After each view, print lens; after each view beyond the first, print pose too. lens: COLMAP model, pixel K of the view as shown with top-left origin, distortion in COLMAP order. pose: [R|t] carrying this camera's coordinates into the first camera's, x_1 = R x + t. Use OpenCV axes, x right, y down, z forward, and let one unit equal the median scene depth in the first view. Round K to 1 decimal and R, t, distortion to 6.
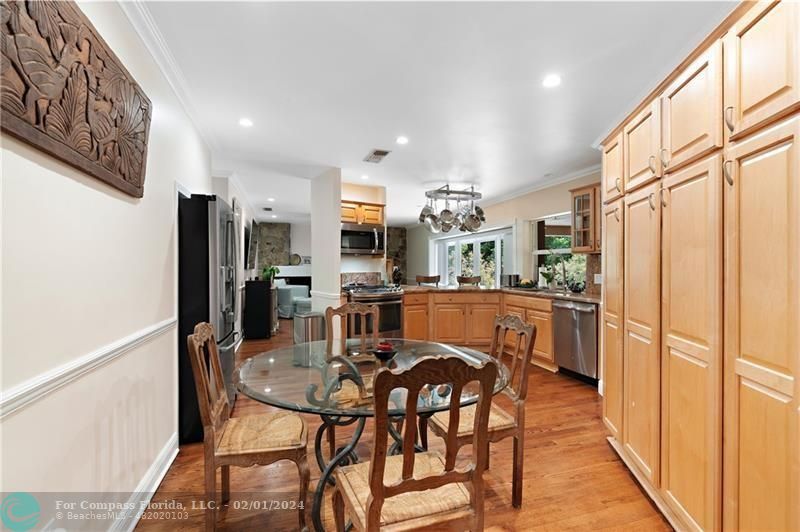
lens RADIAL K [[369.0, 0, 402.7], [0, 369.0, 271.0], [0, 0, 1]] dist [-0.002401, -0.000184]
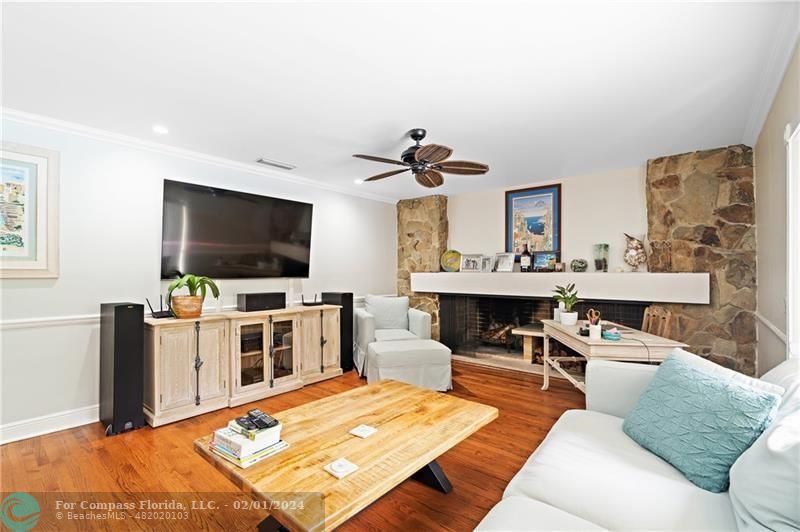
lens RADIAL K [[369.0, 0, 402.7], [0, 369.0, 271.0], [0, 0, 1]] dist [-0.002401, -0.000184]
pose [[0.530621, -0.005576, -0.847591, 0.123204], [-0.007439, 0.999909, -0.011235, -0.010251], [0.847577, 0.012267, 0.530531, 0.673229]]
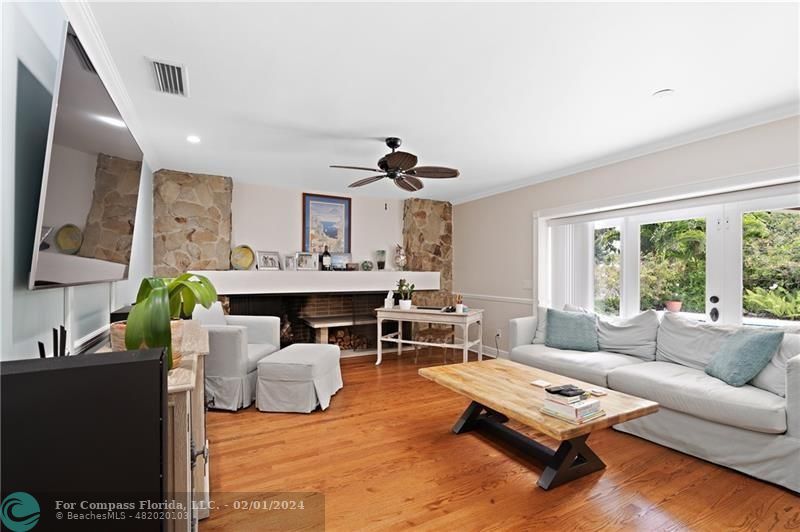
lens RADIAL K [[369.0, 0, 402.7], [0, 369.0, 271.0], [0, 0, 1]] dist [-0.002401, -0.000184]
pose [[0.983528, 0.001849, 0.180746, -0.181651], [0.000027, 0.999946, -0.010376, -0.009245], [-0.180755, 0.010210, 0.983475, 0.518775]]
